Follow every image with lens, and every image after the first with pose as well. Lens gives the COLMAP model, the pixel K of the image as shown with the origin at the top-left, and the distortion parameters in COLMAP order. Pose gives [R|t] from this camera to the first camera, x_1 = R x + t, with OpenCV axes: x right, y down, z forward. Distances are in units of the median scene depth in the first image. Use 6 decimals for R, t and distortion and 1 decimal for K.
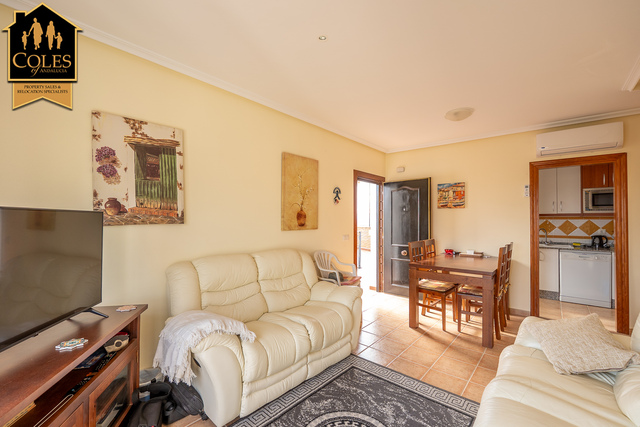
lens RADIAL K [[267.6, 0, 323.8], [0, 267.6, 214.1], [0, 0, 1]] dist [-0.007922, -0.000249]
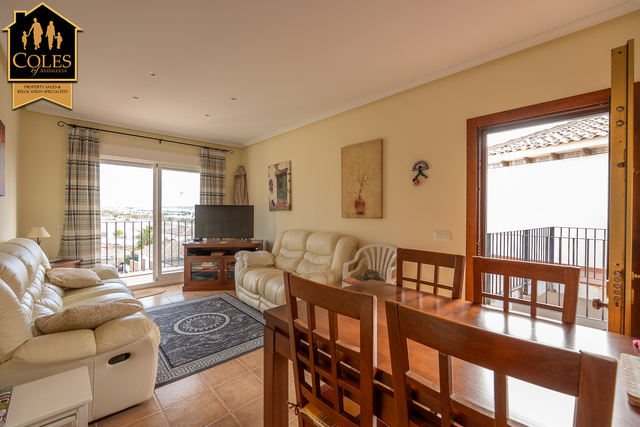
lens RADIAL K [[267.6, 0, 323.8], [0, 267.6, 214.1], [0, 0, 1]] dist [-0.007922, -0.000249]
pose [[-0.087608, 0.004622, -0.996144, 1.331829], [0.010822, 0.999935, 0.003688, 0.056808], [0.996096, -0.010457, -0.087652, 1.402746]]
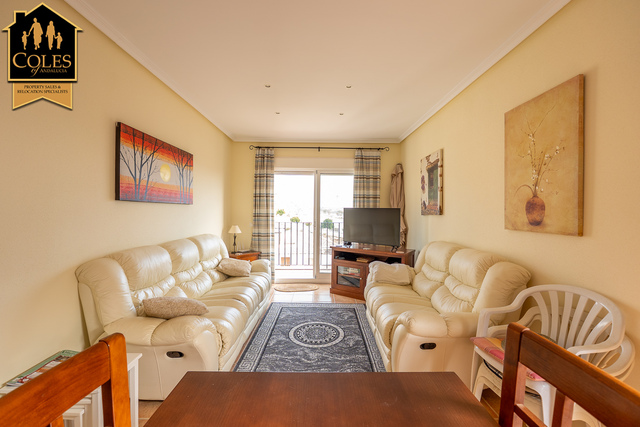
lens RADIAL K [[267.6, 0, 323.8], [0, 267.6, 214.1], [0, 0, 1]] dist [-0.007922, -0.000249]
pose [[-0.746323, -0.003143, -0.665577, 0.879322], [-0.002215, 0.999995, -0.002239, 0.035695], [0.665580, -0.000196, -0.746326, 1.644072]]
